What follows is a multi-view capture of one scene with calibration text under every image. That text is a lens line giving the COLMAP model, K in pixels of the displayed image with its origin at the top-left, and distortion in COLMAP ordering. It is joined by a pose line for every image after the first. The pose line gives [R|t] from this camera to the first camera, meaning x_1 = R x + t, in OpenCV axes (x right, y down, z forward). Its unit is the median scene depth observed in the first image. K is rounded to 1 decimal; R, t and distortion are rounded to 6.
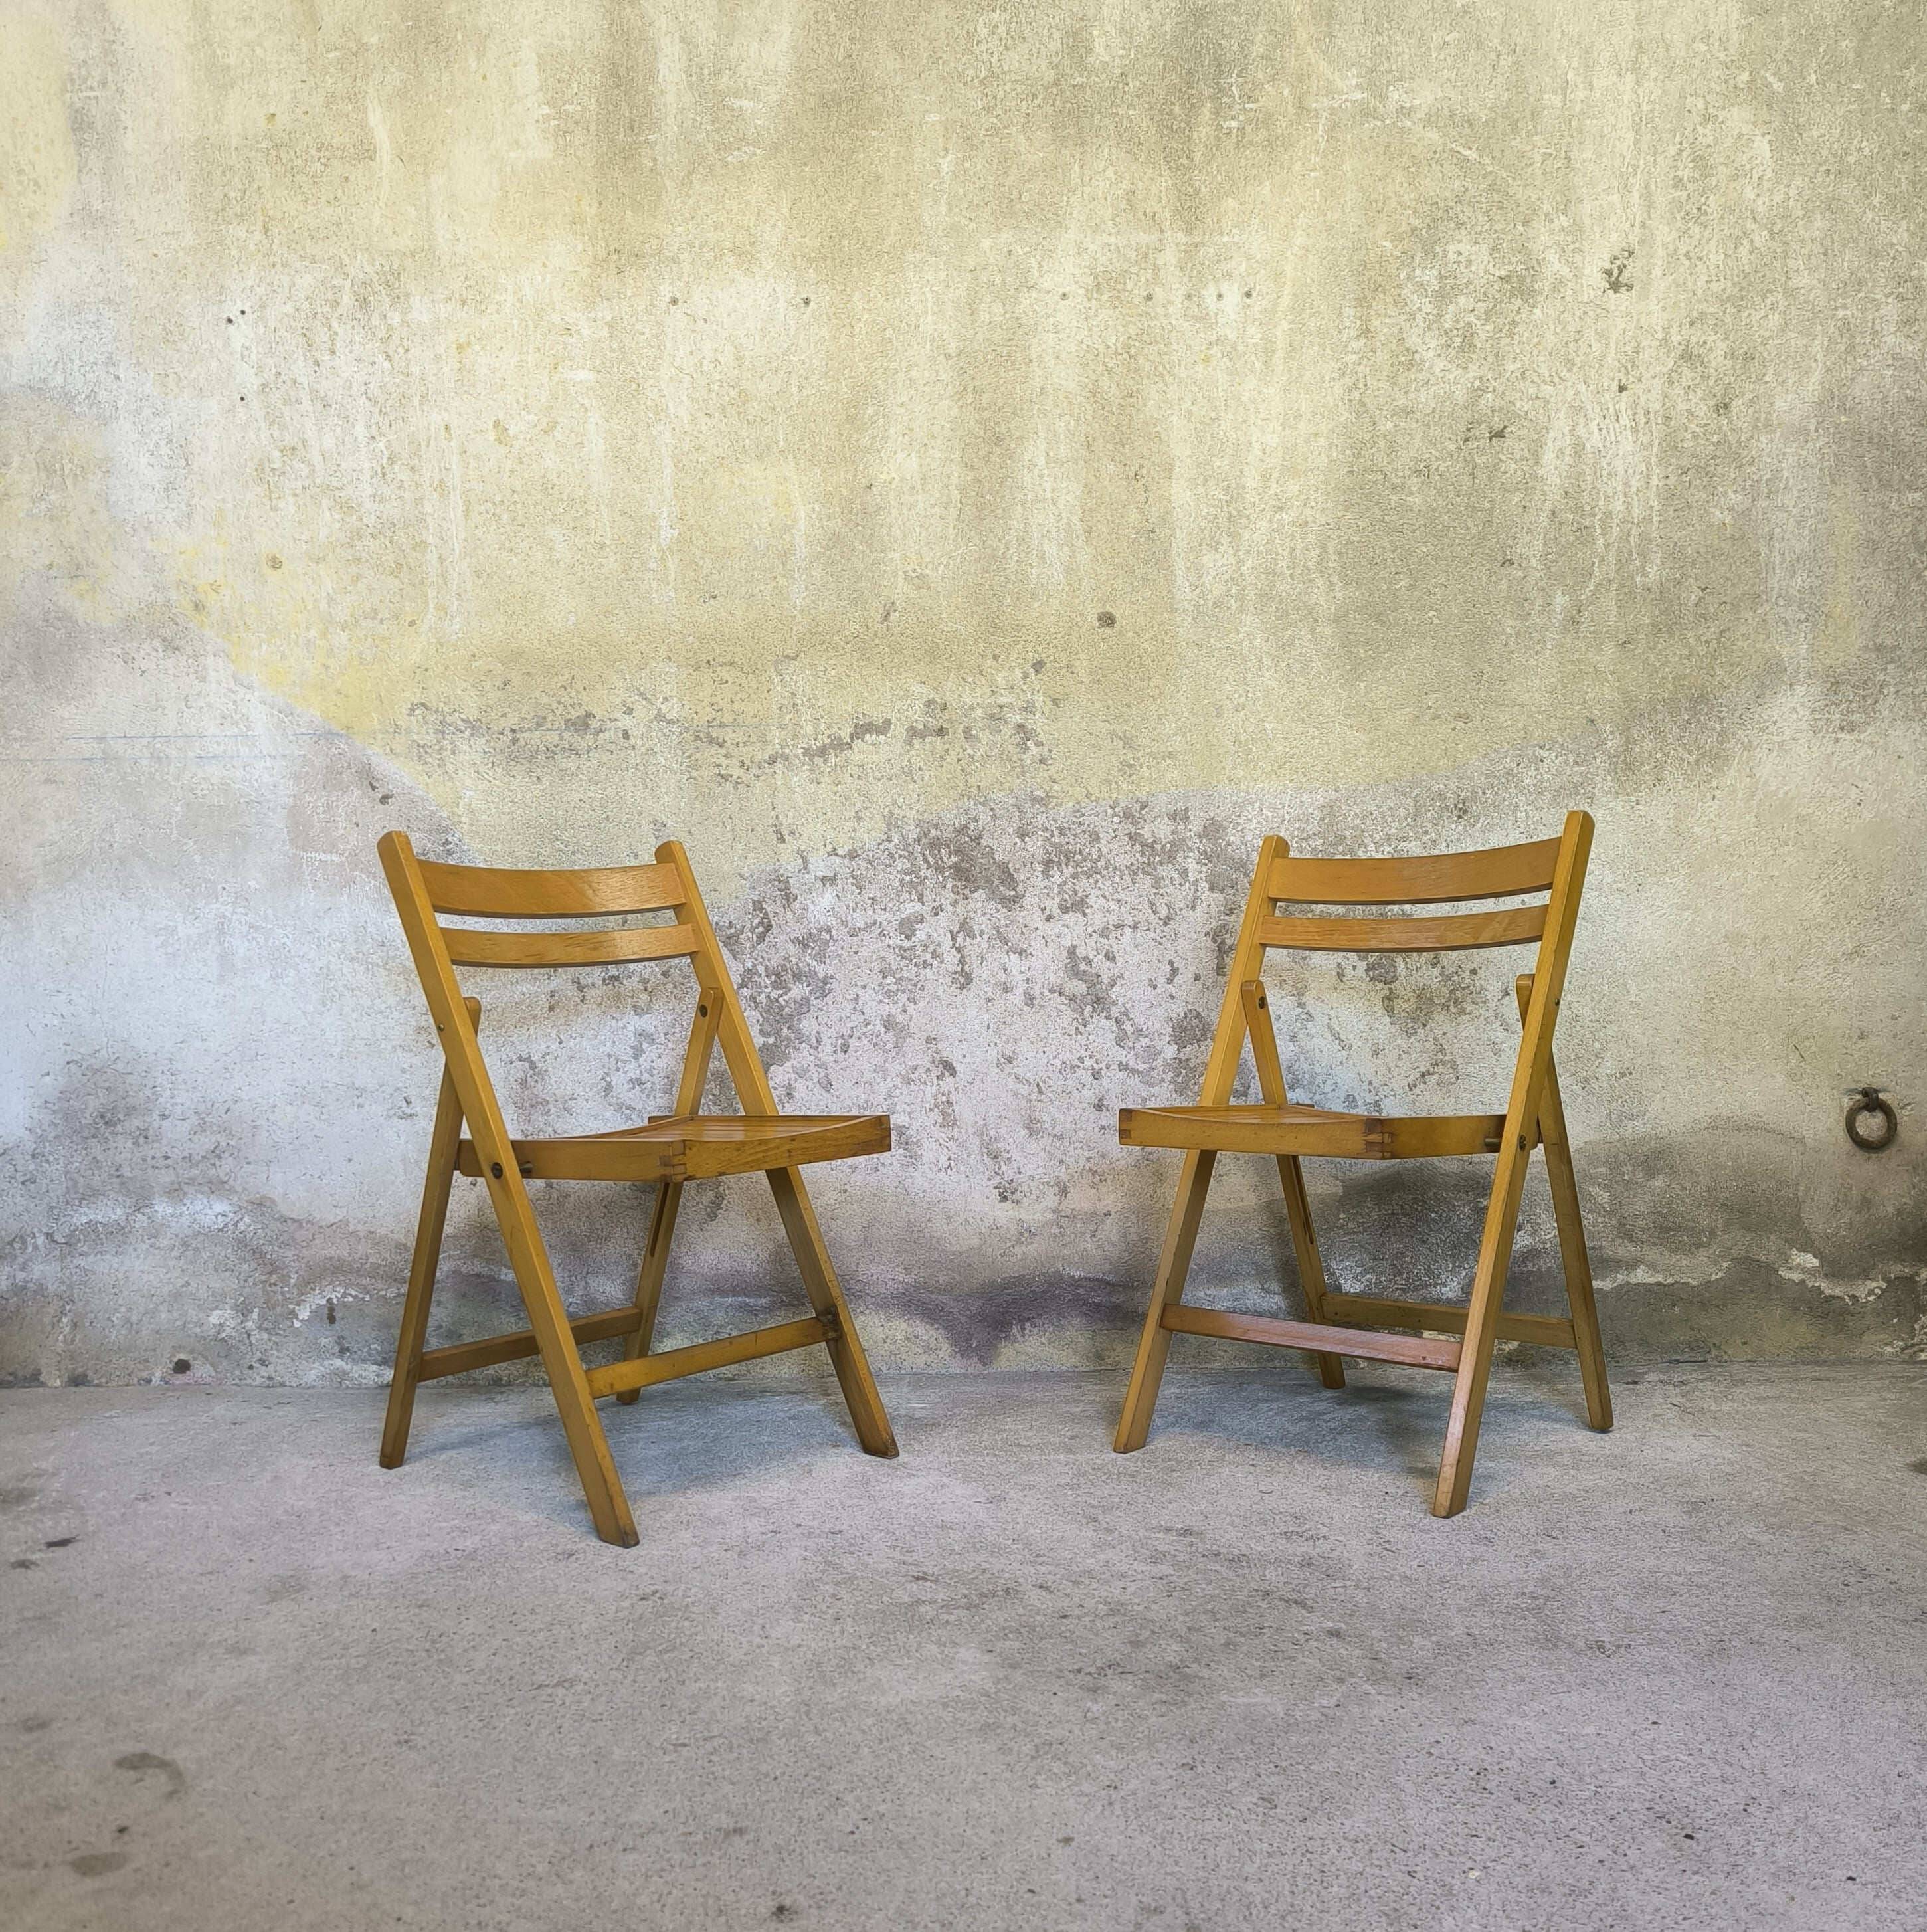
lens RADIAL K [[1906.4, 0, 927.5], [0, 1906.4, 1069.5], [0, 0, 1]] dist [0.059888, 0.000000]
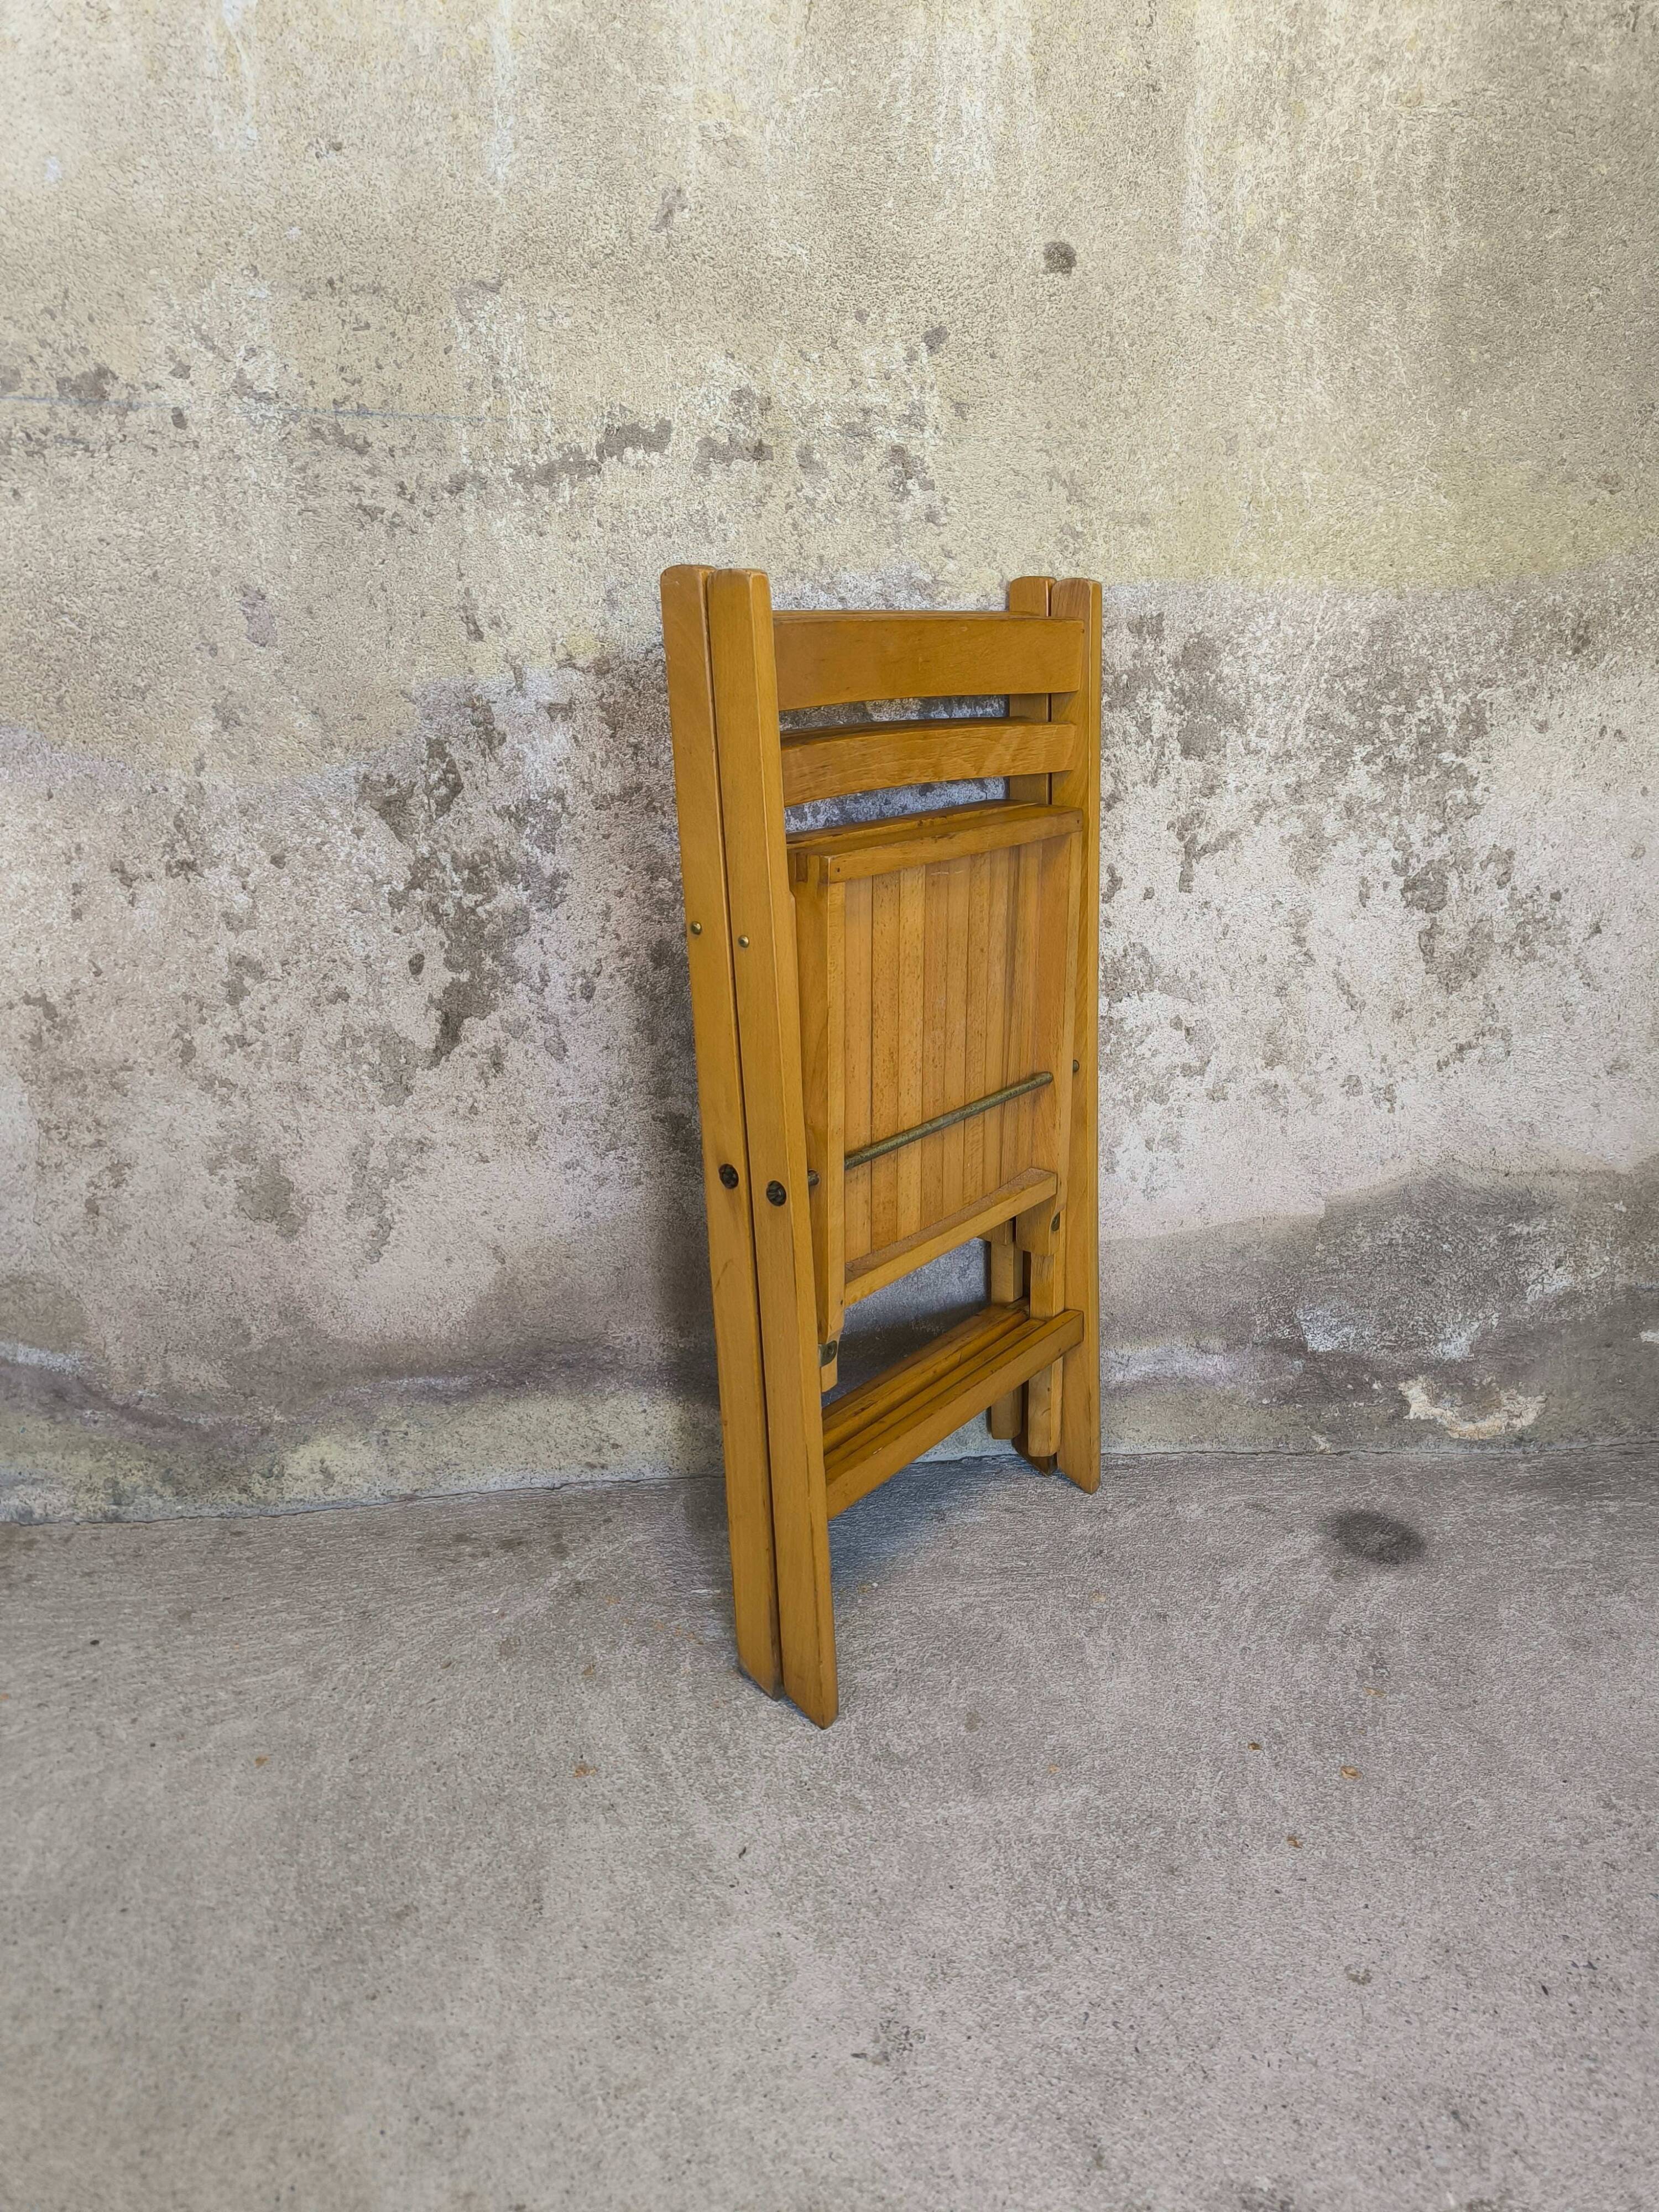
lens RADIAL K [[1558.5, 0, 830.8], [0, 1558.5, 1094.9], [0, 0, 1]] dist [0.038465, -0.034782]
pose [[0.990510, 0.008120, 0.137199, -0.034409], [-0.043499, 0.965458, 0.256904, -0.112750], [-0.130374, -0.260434, 0.956649, 0.501015]]
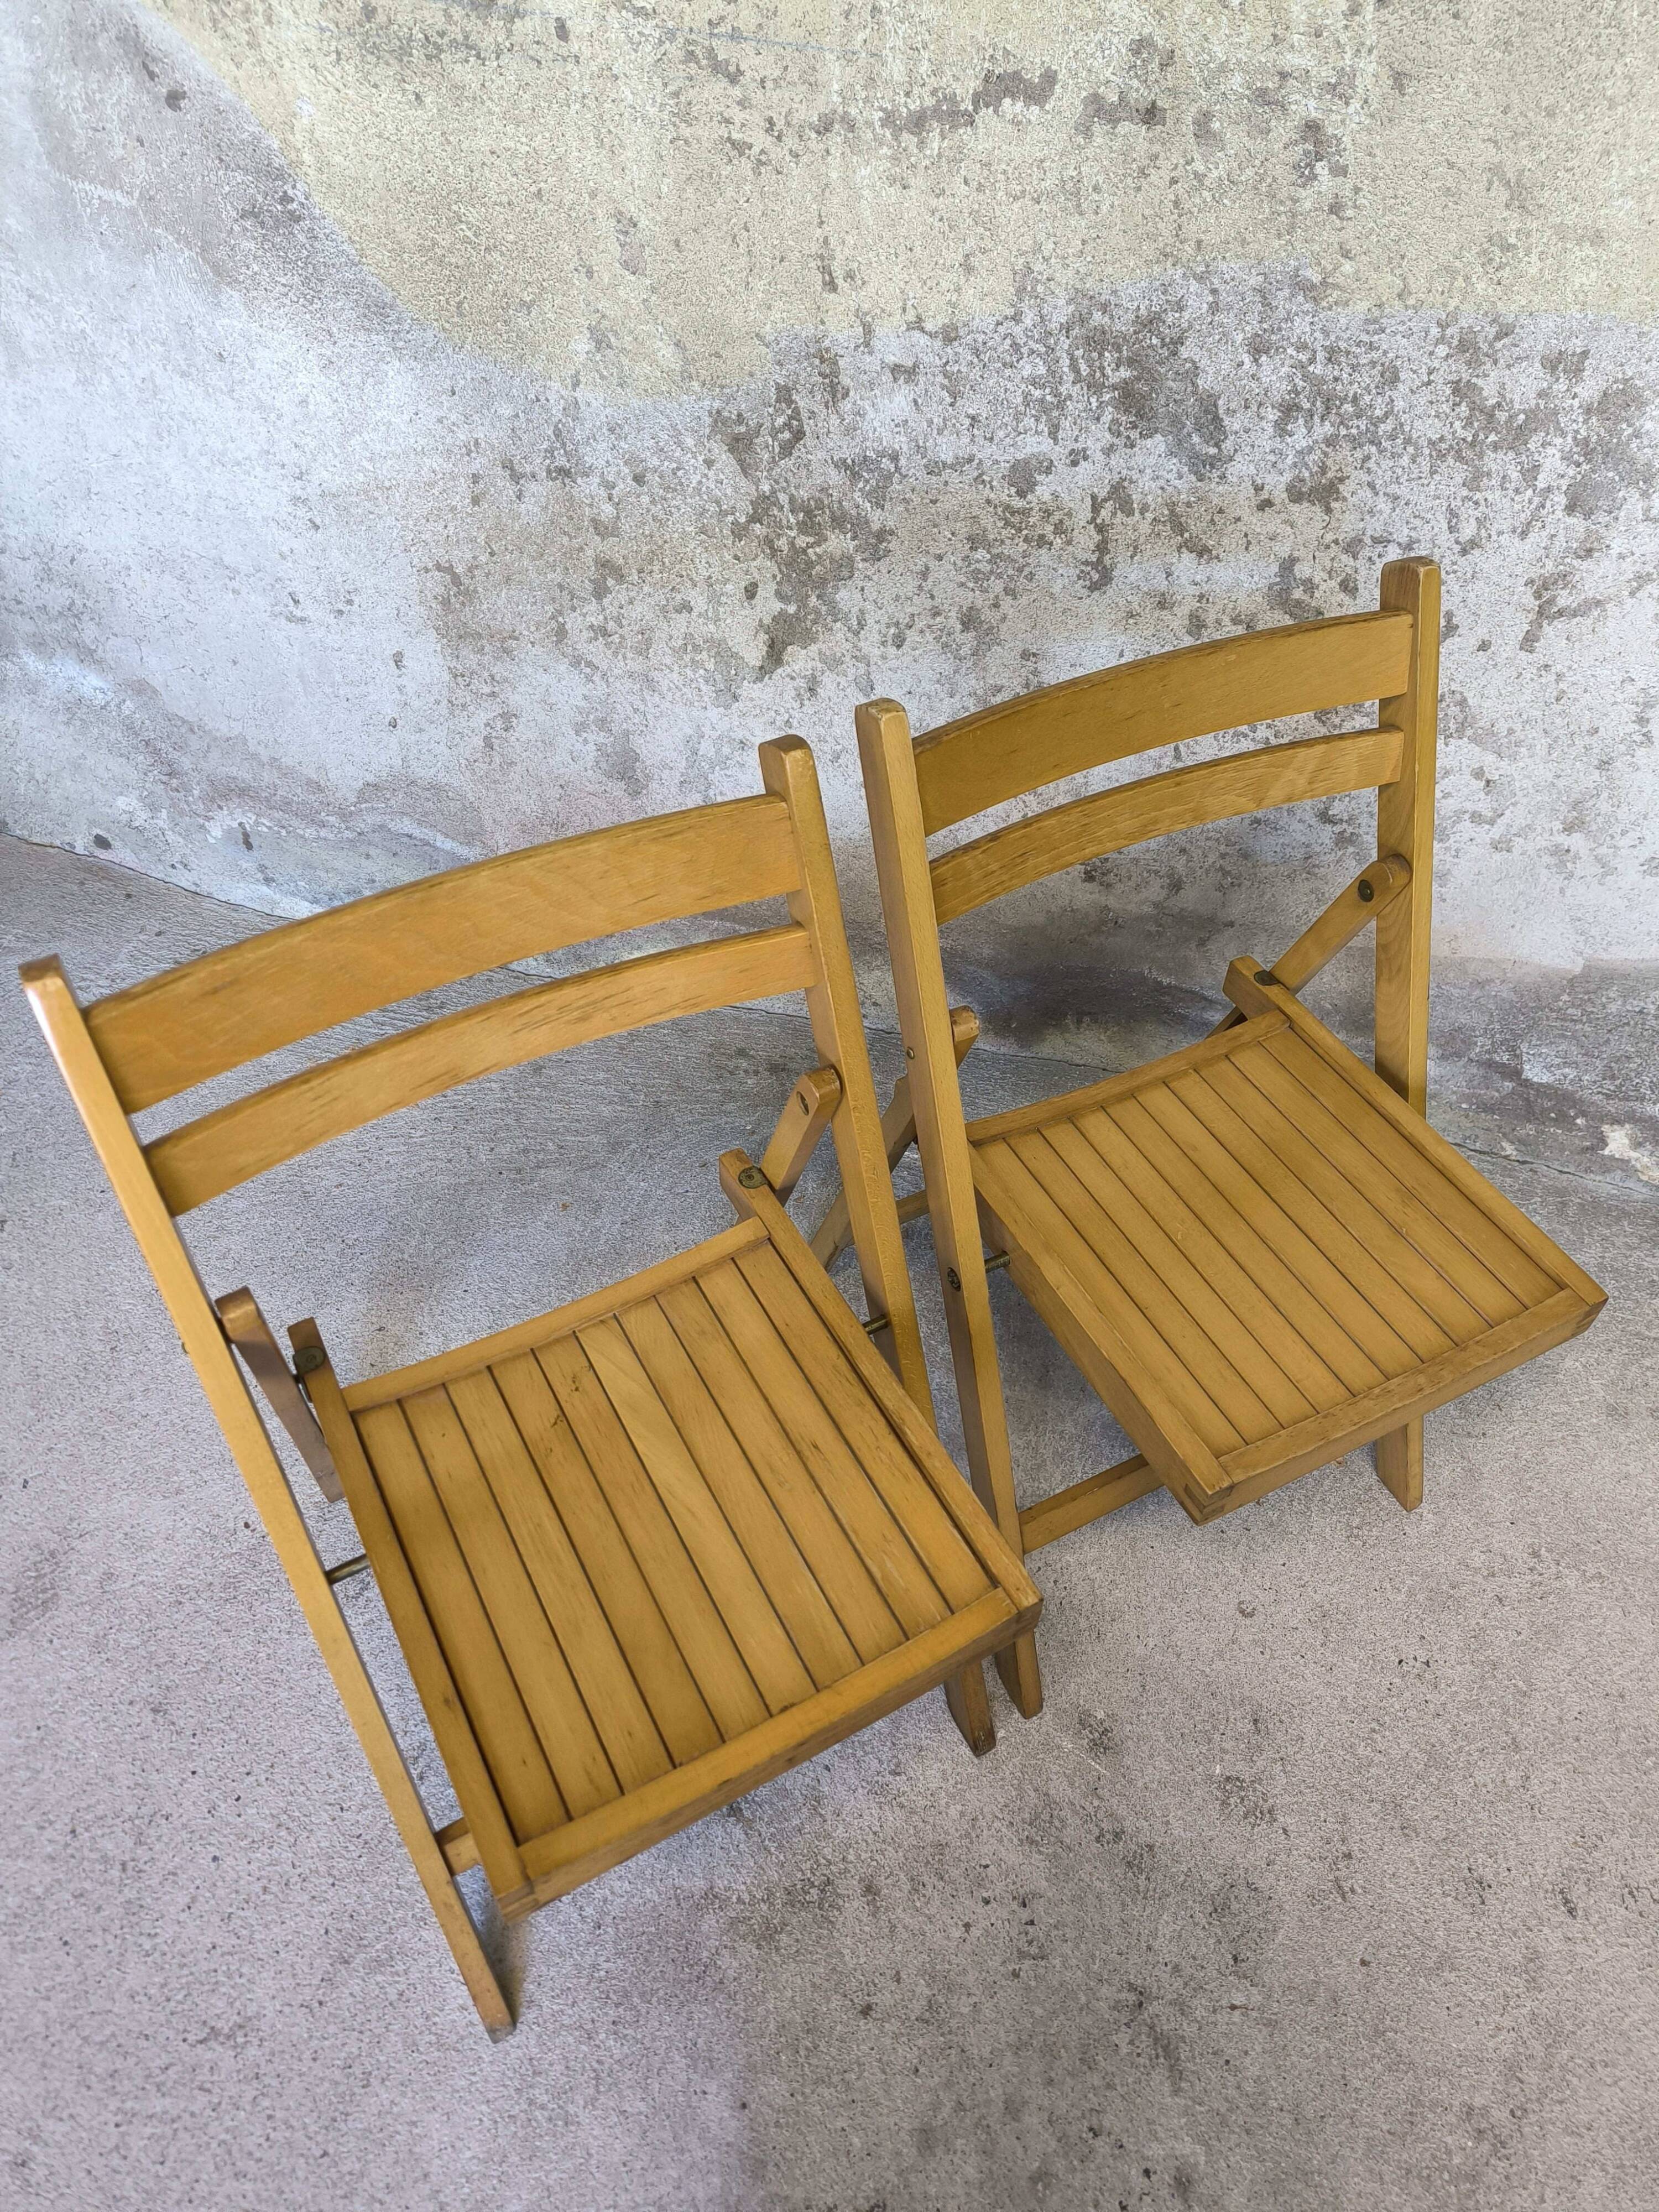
lens RADIAL K [[1558.5, 0, 818.4], [0, 1558.5, 1106.0], [0, 0, 1]] dist [0.038465, -0.034782]
pose [[0.968019, 0.222041, -0.116774, 0.028779], [-0.073618, 0.696387, 0.713881, -0.285098], [0.239831, -0.682454, 0.690462, 0.512864]]
